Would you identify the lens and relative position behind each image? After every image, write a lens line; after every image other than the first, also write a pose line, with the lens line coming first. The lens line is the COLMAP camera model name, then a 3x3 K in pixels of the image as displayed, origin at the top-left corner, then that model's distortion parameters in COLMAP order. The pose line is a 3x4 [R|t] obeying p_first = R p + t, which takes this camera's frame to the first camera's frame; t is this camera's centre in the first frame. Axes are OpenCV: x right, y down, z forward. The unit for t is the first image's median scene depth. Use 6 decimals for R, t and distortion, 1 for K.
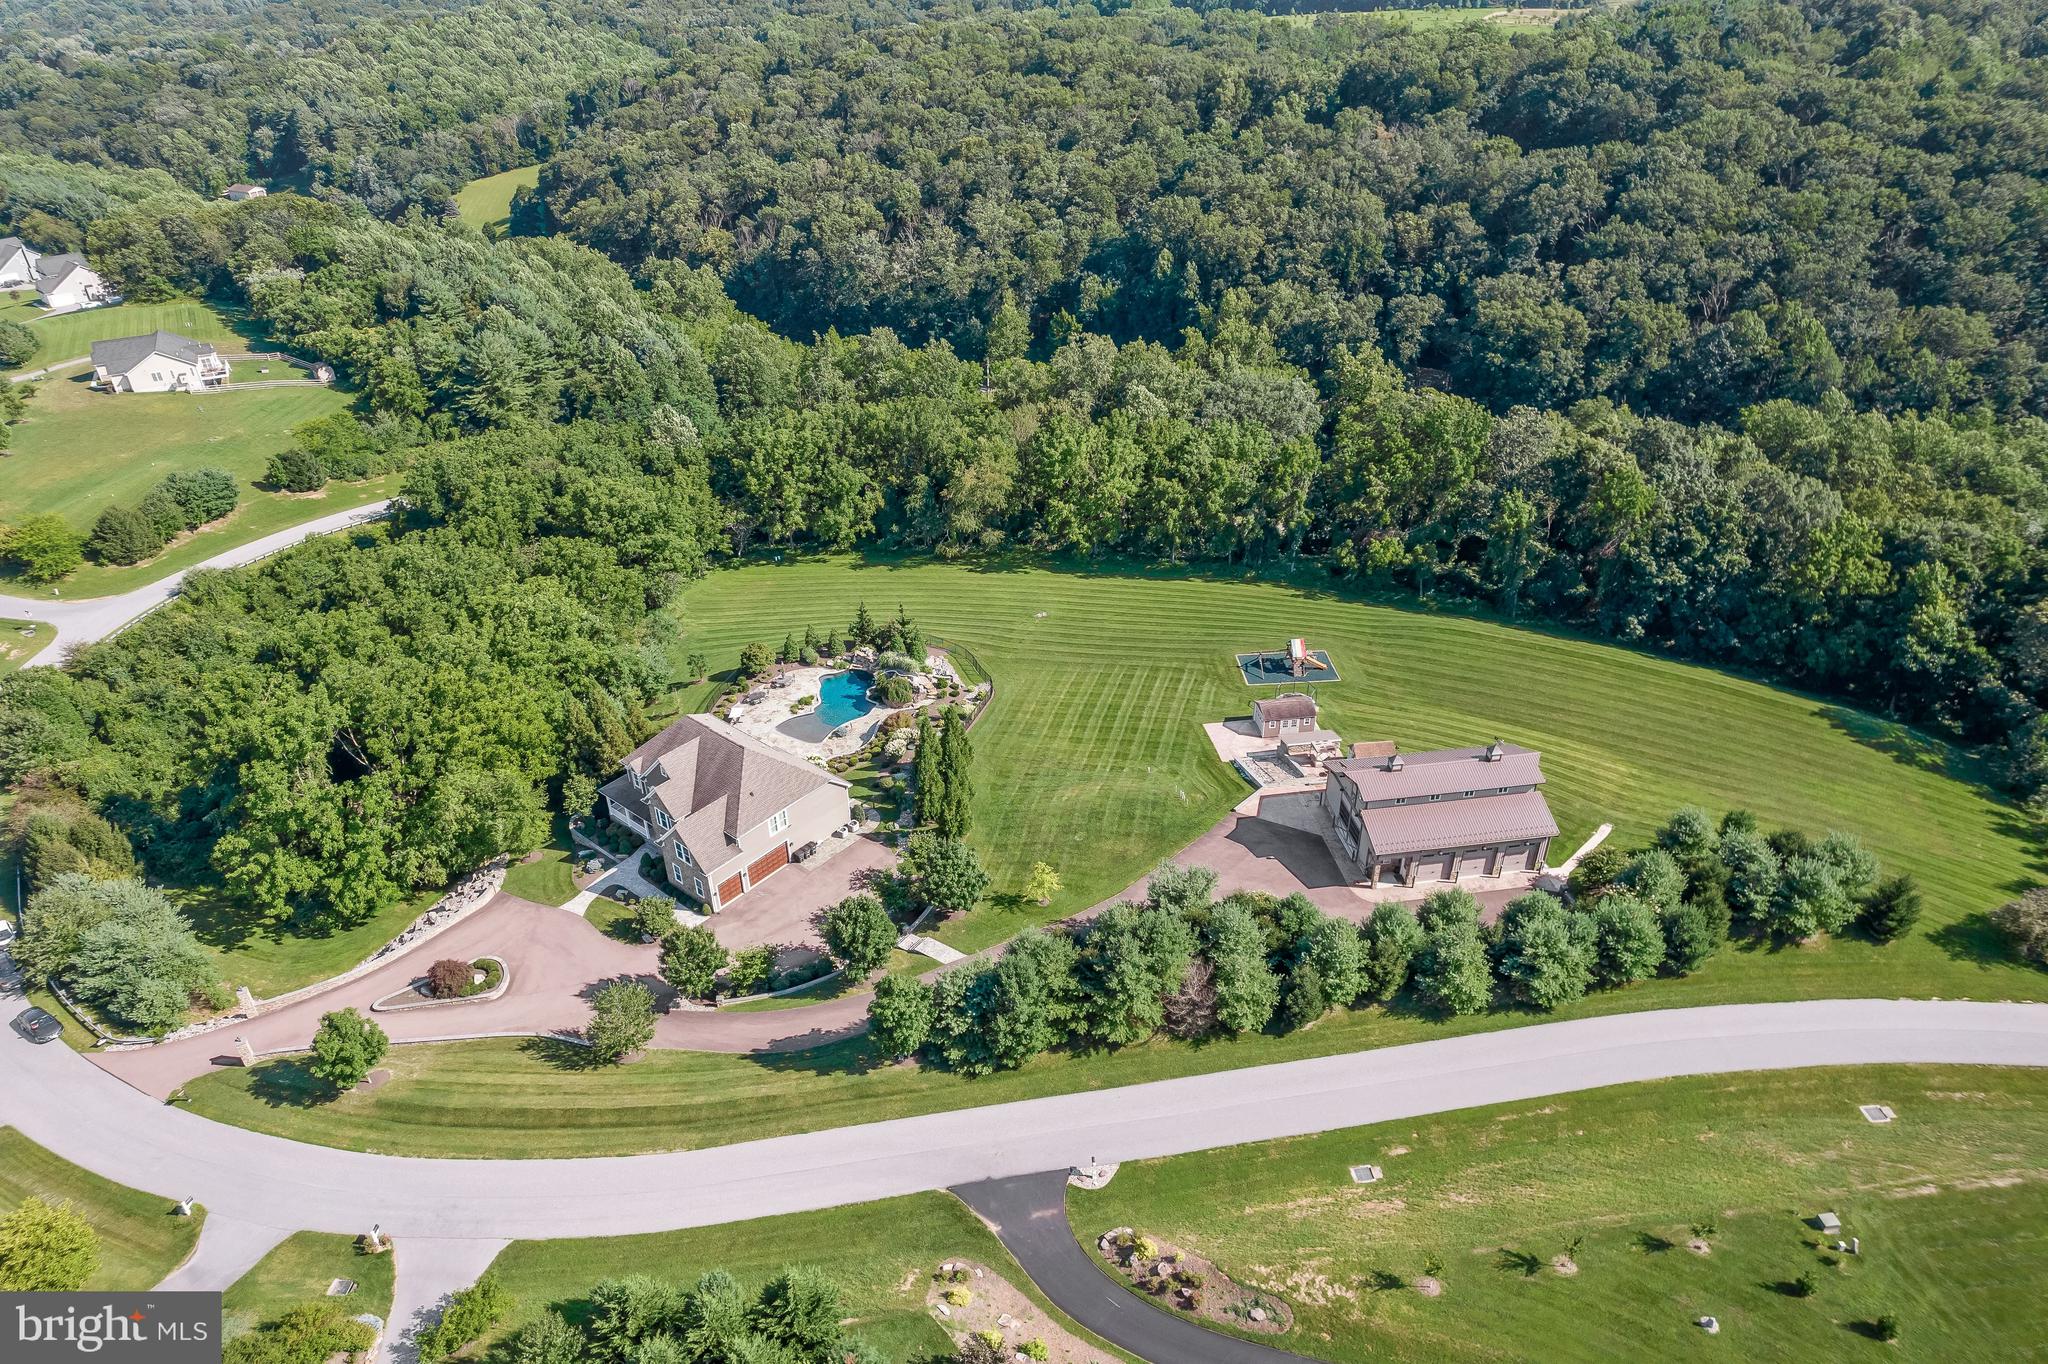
lens RADIAL K [[1309.8, 0, 1024.0], [0, 1309.8, 682.0], [0, 0, 1]] dist [-0.068759, 0.054608]
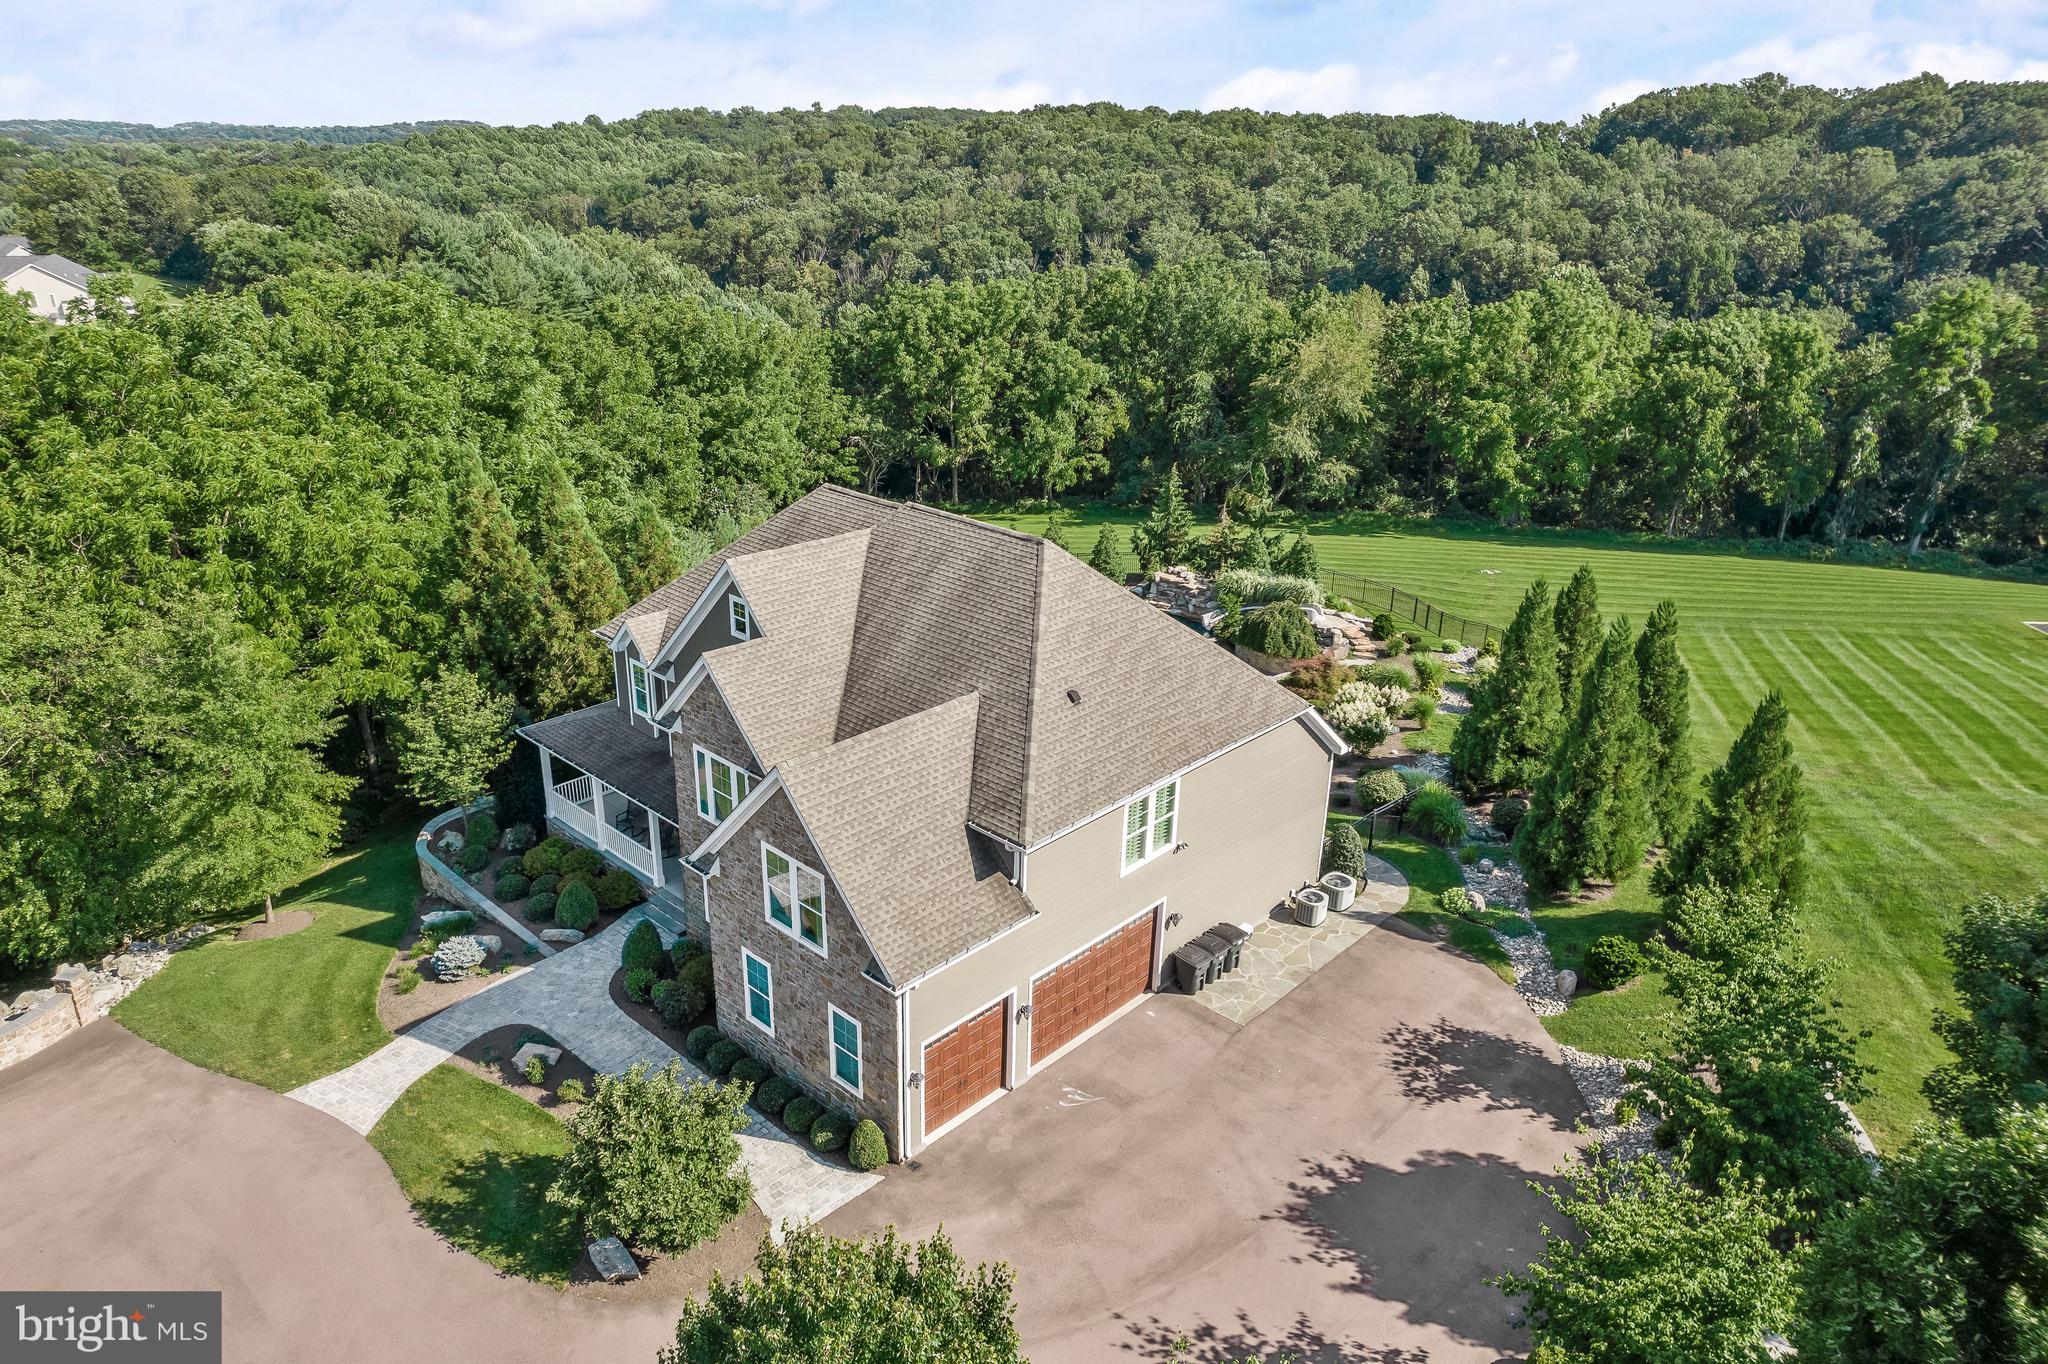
lens RADIAL K [[1367.2, 0, 1016.9], [0, 1367.2, 689.4], [0, 0, 1]] dist [-0.071859, 0.059285]
pose [[0.997480, 0.056867, -0.042423, -0.150711], [-0.063133, 0.984262, -0.165052, 0.094166], [0.032370, 0.167315, 0.985372, 0.529721]]
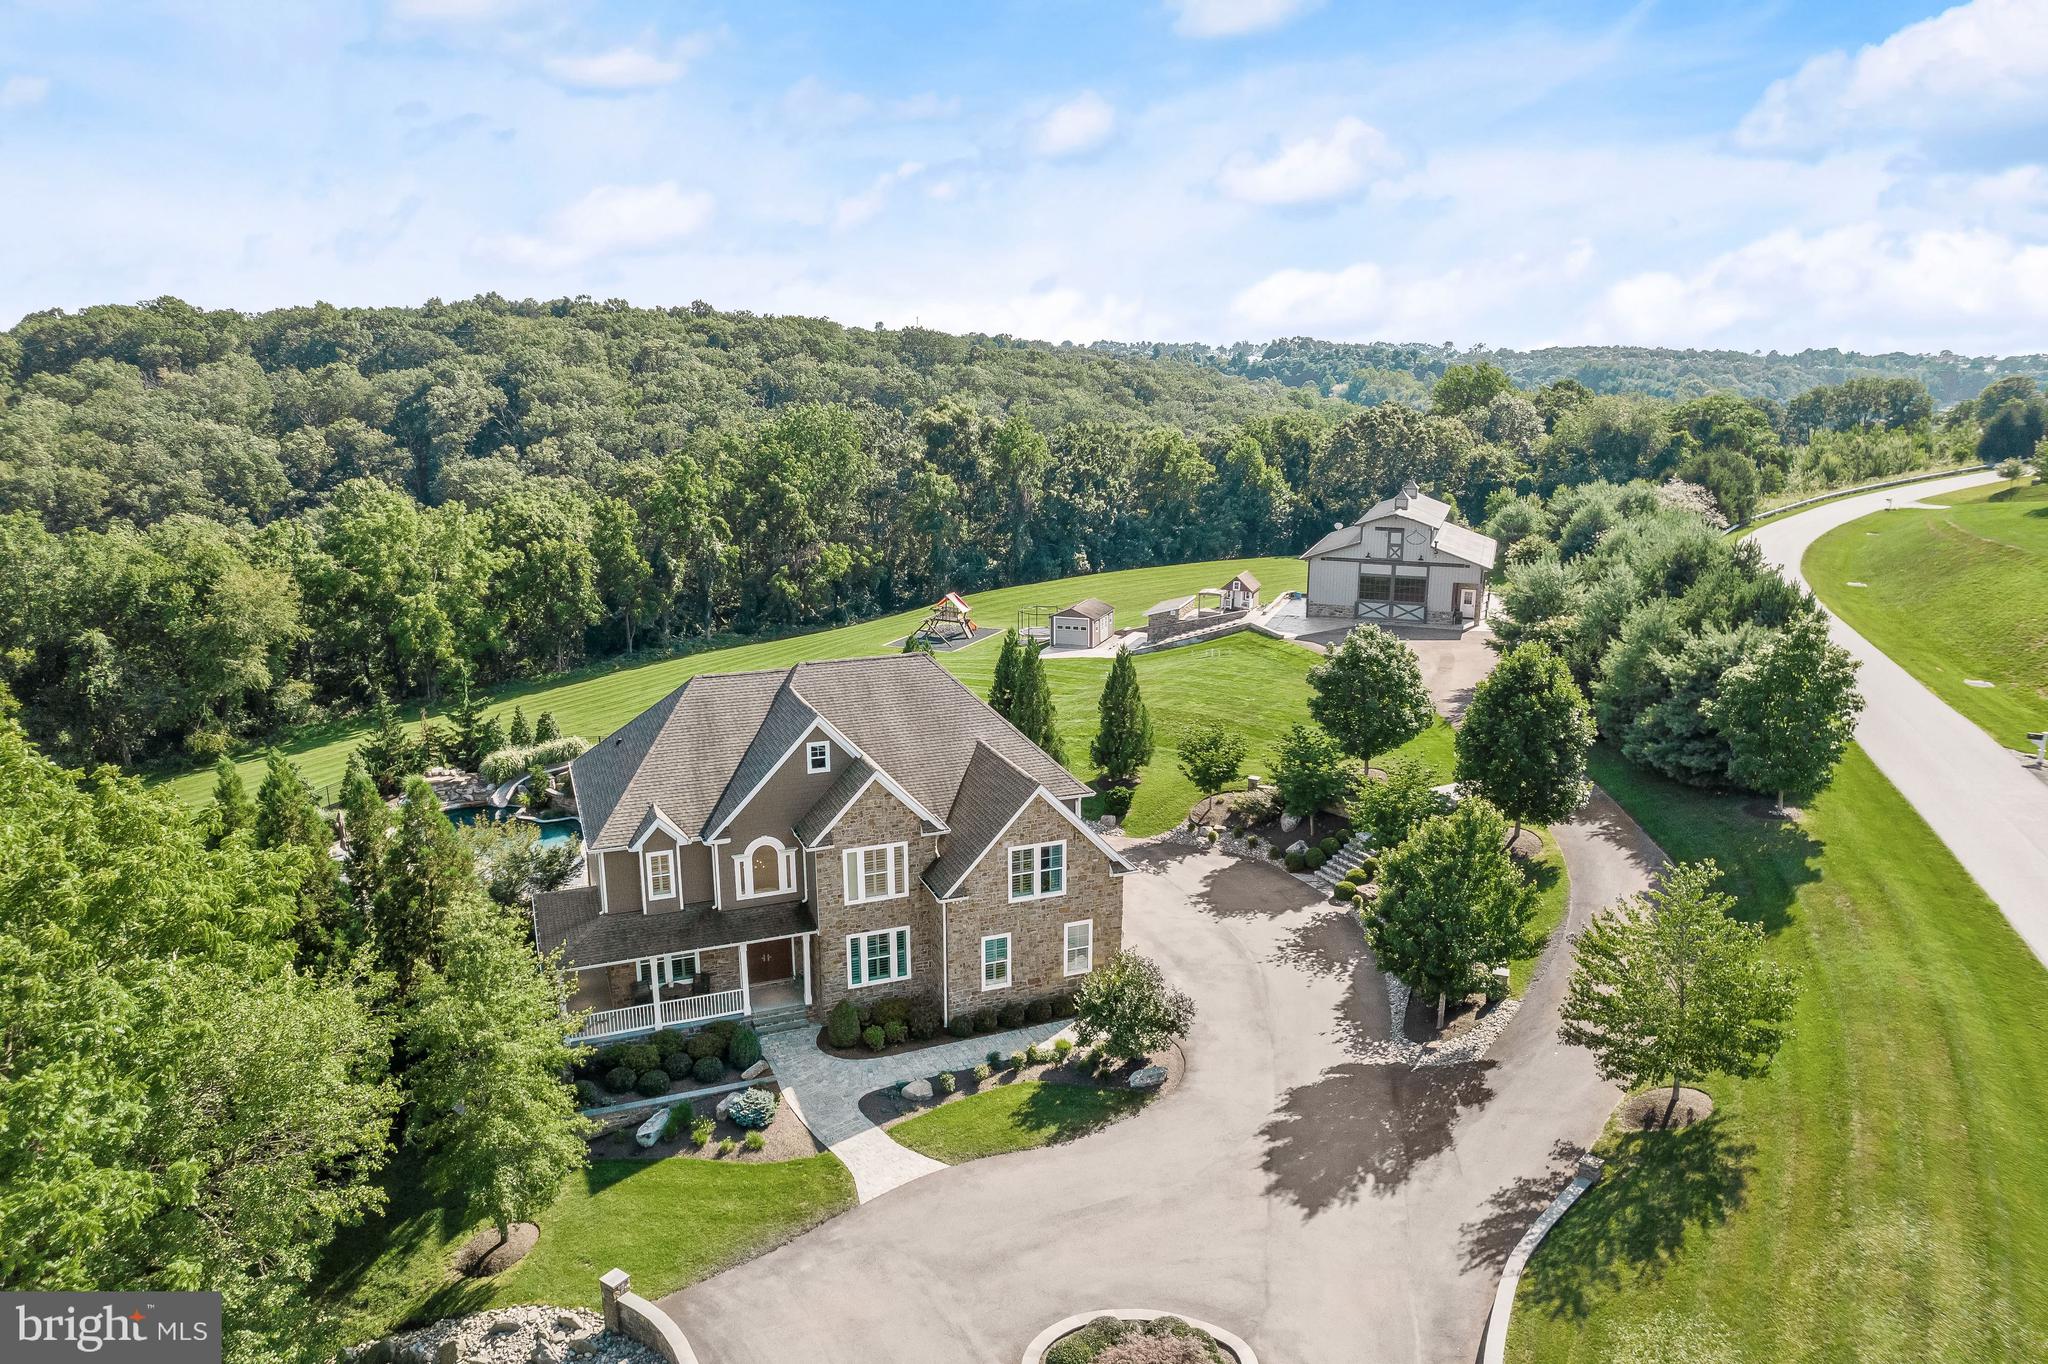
lens RADIAL K [[1328.3, 0, 1036.3], [0, 1328.3, 677.8], [0, 0, 1]] dist [-0.075378, 0.055816]
pose [[0.469556, -0.188185, 0.862614, -0.423718], [0.457151, 0.887675, -0.055194, 0.072462], [-0.755334, 0.420261, 0.502842, 0.552575]]
